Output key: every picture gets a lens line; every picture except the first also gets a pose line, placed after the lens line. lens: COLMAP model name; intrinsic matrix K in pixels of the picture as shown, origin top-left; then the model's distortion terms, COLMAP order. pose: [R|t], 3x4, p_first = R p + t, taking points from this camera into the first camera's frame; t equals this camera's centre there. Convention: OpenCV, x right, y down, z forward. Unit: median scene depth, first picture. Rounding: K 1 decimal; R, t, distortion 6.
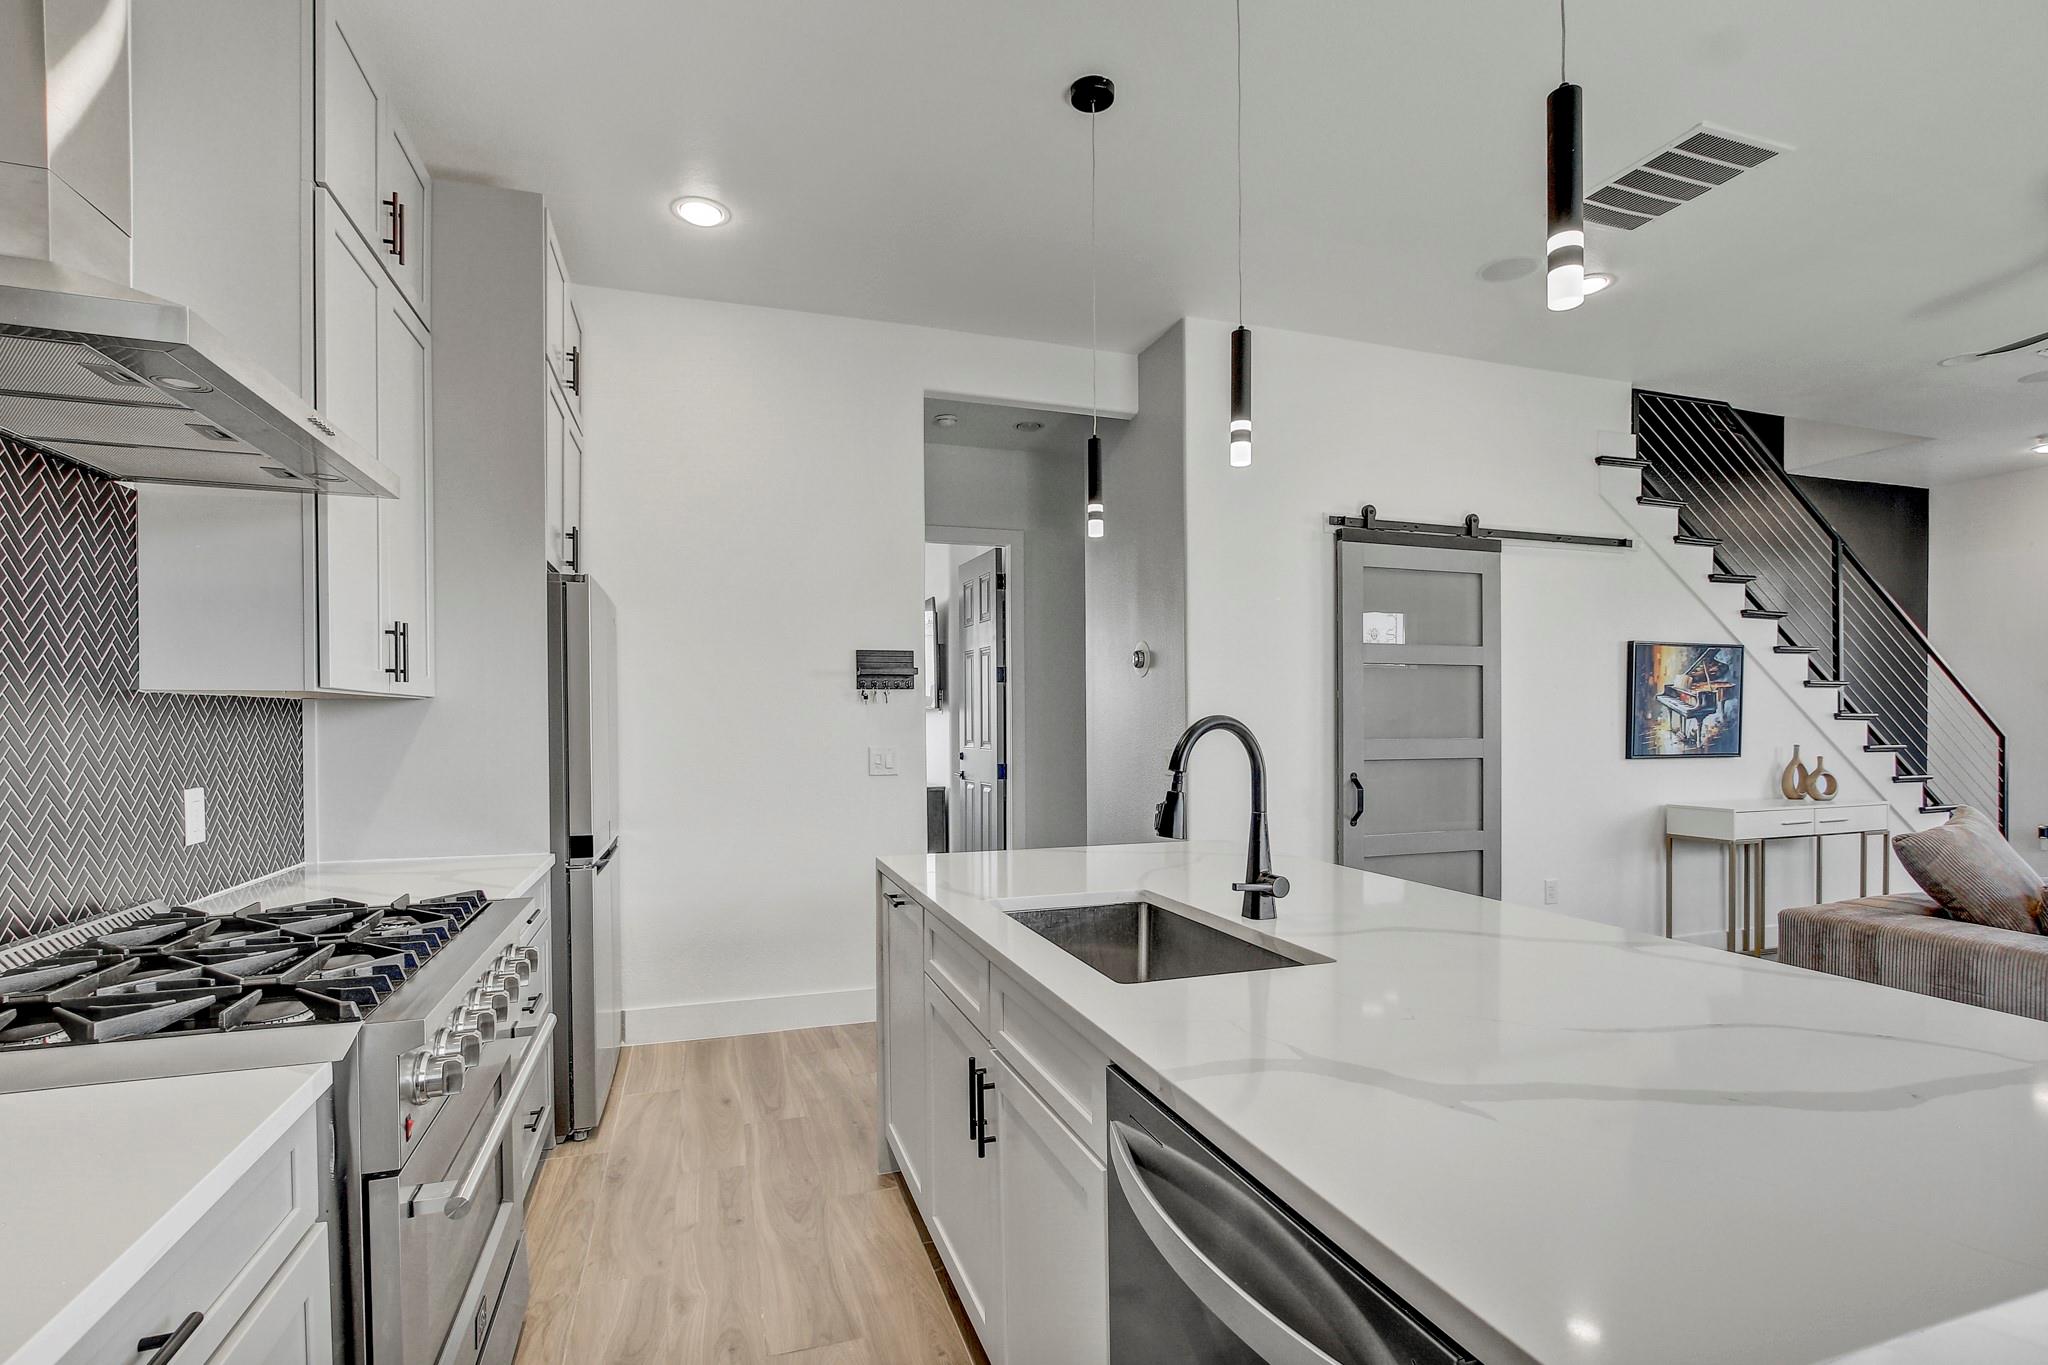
lens RADIAL K [[965.6, 0, 1026.3], [0, 965.6, 731.2], [0, 0, 1]] dist [-0.008498, -0.000661]
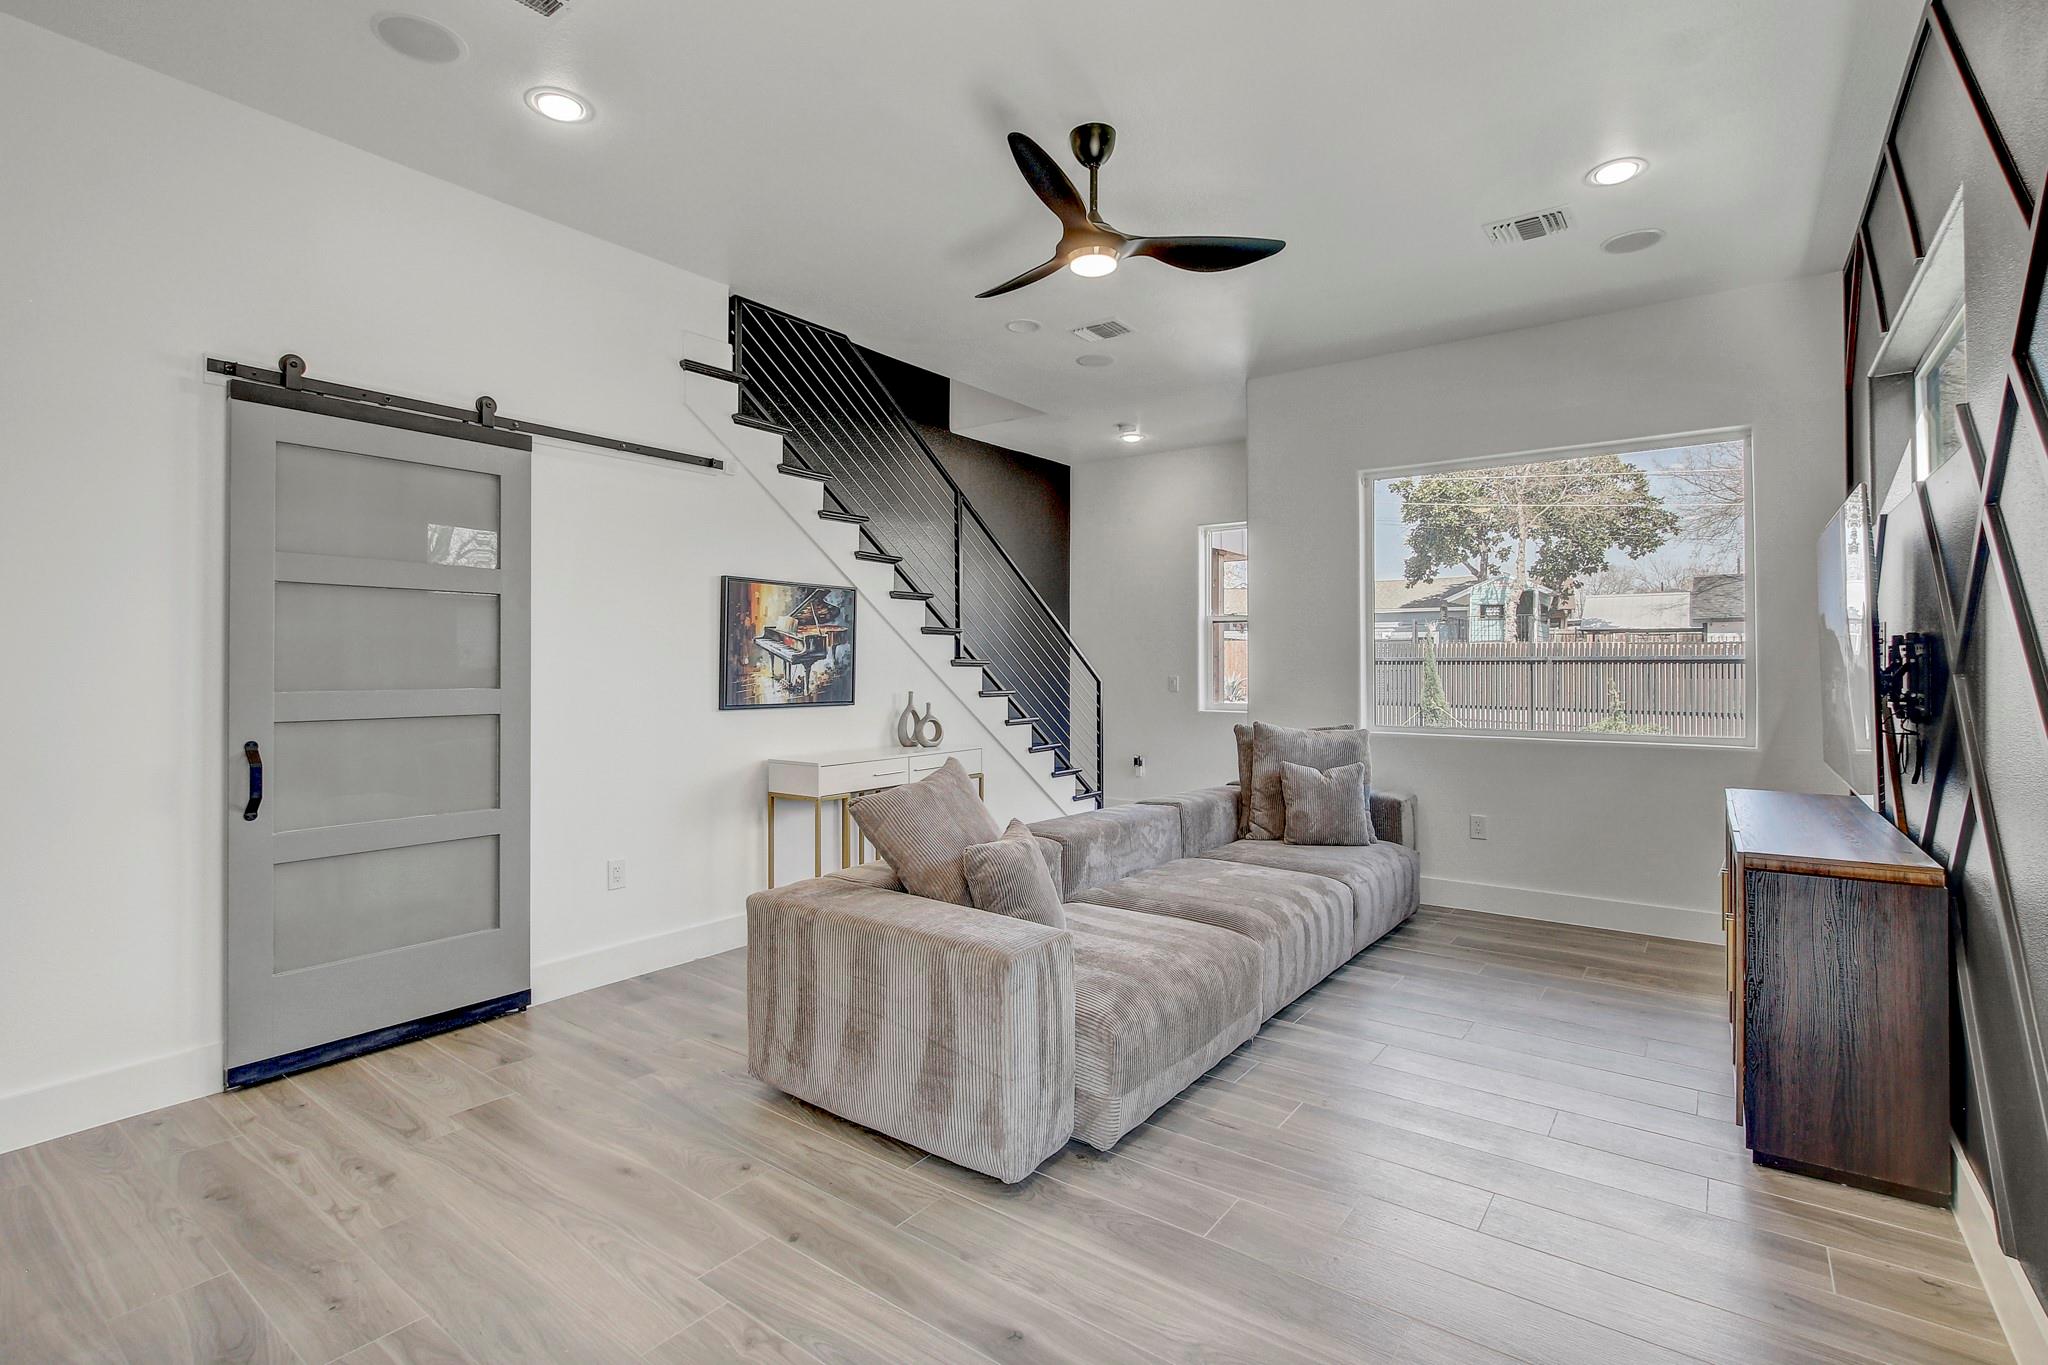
lens RADIAL K [[966.6, 0, 1017.8], [0, 966.6, 657.2], [0, 0, 1]] dist [-0.010520, -0.000033]
pose [[0.824171, 0.009656, 0.566258, 0.344042], [0.001464, 0.999815, -0.019181, -0.001954], [-0.566339, 0.016638, 0.824005, 0.118319]]
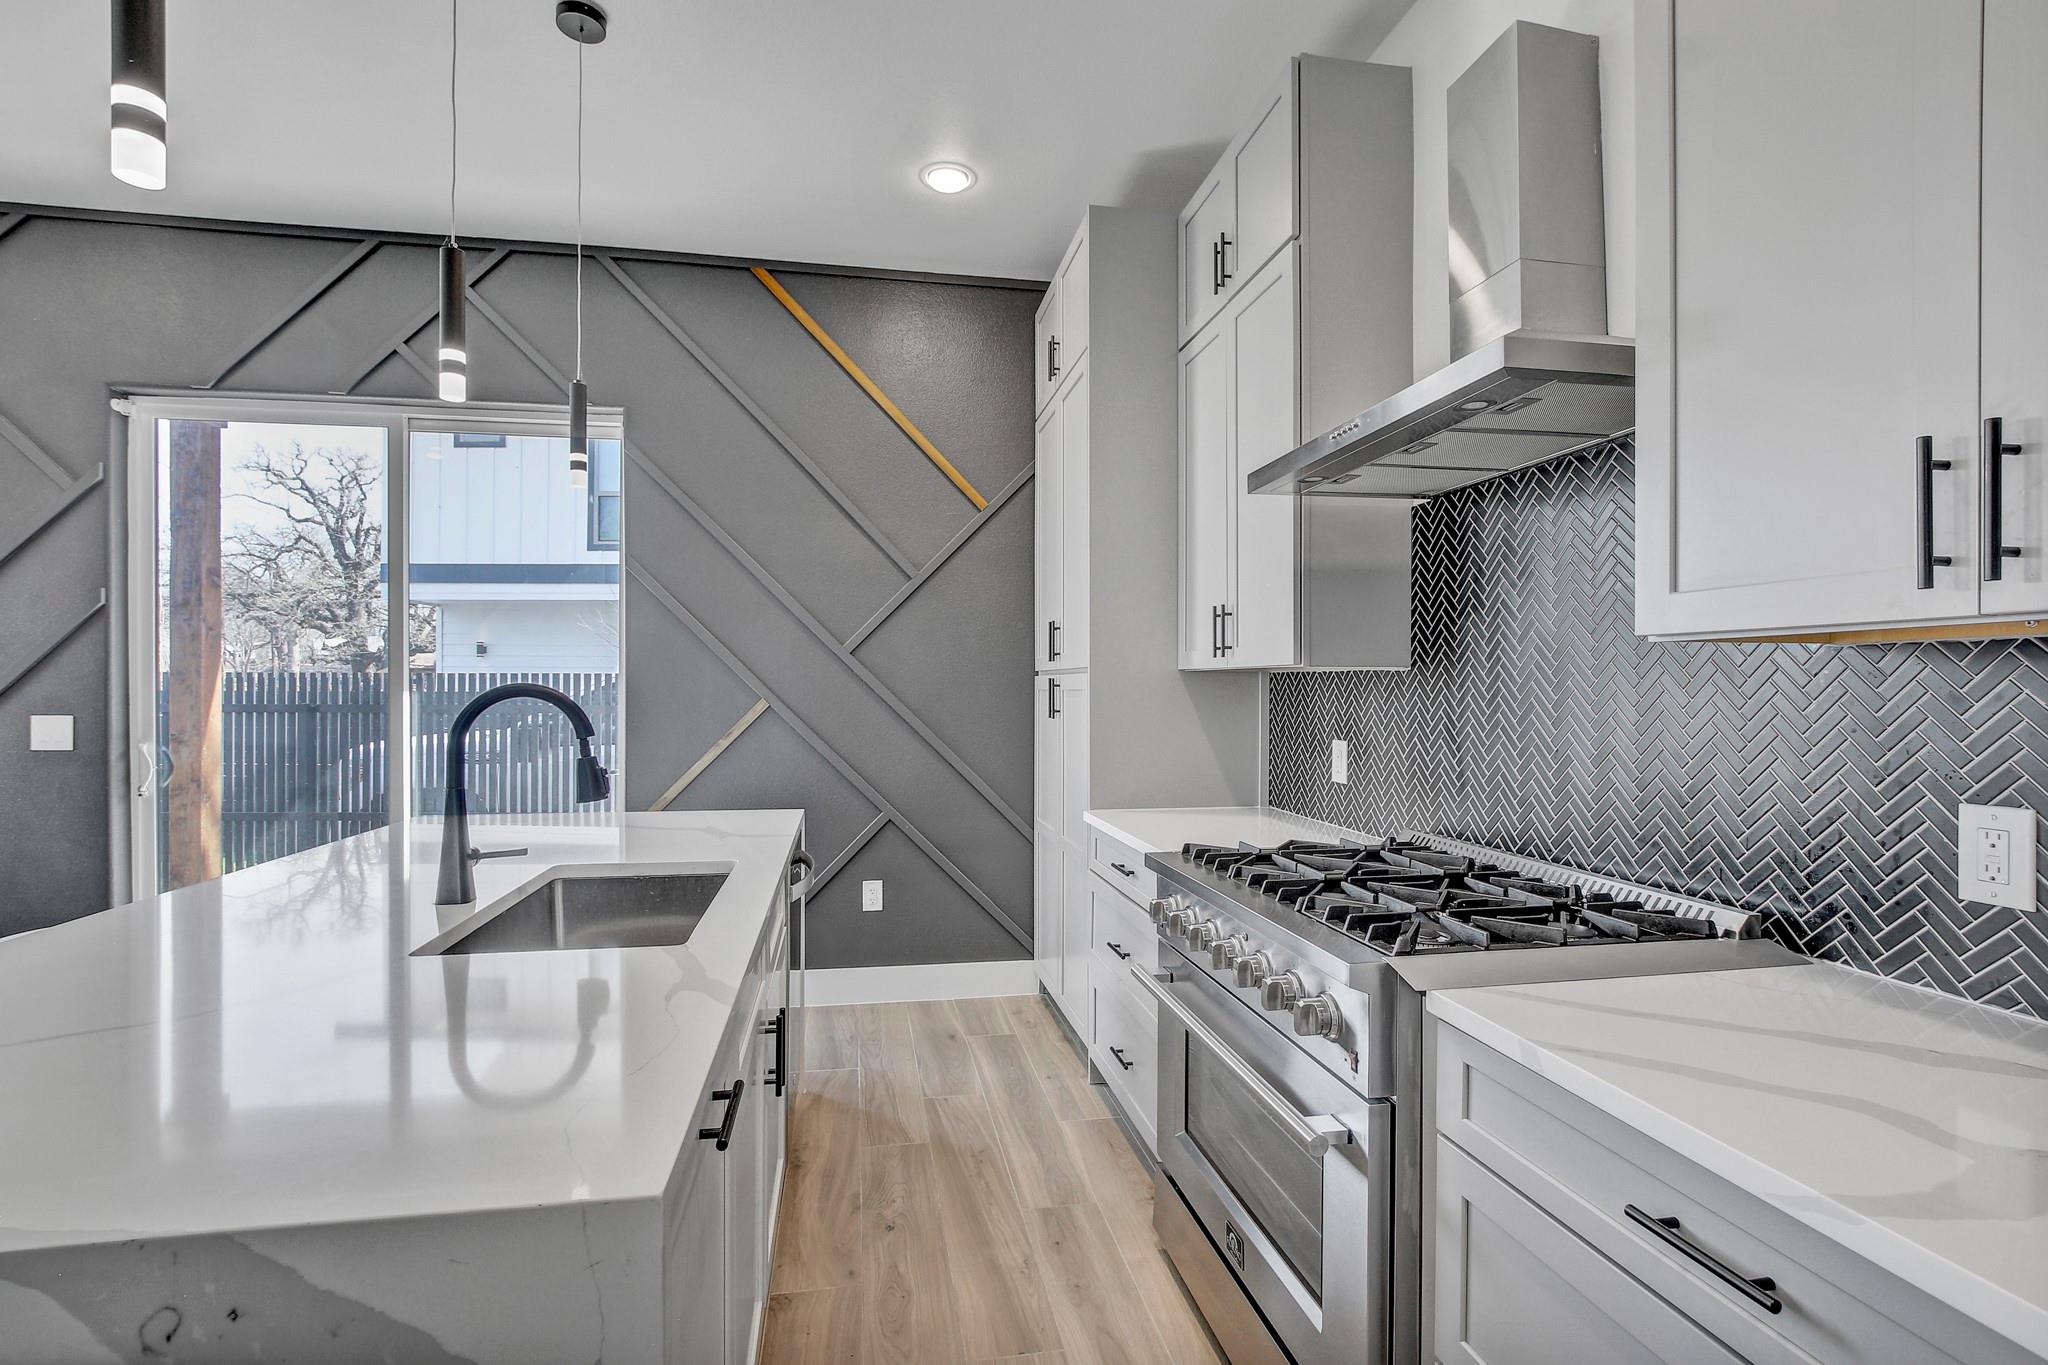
lens RADIAL K [[948.3, 0, 1020.9], [0, 948.3, 691.0], [0, 0, 1]] dist [-0.012622, 0.001064]
pose [[-0.988787, -0.000074, 0.149332, -0.160204], [0.002070, 0.999897, 0.014203, -0.007023], [-0.149317, 0.014353, -0.988685, 0.684942]]
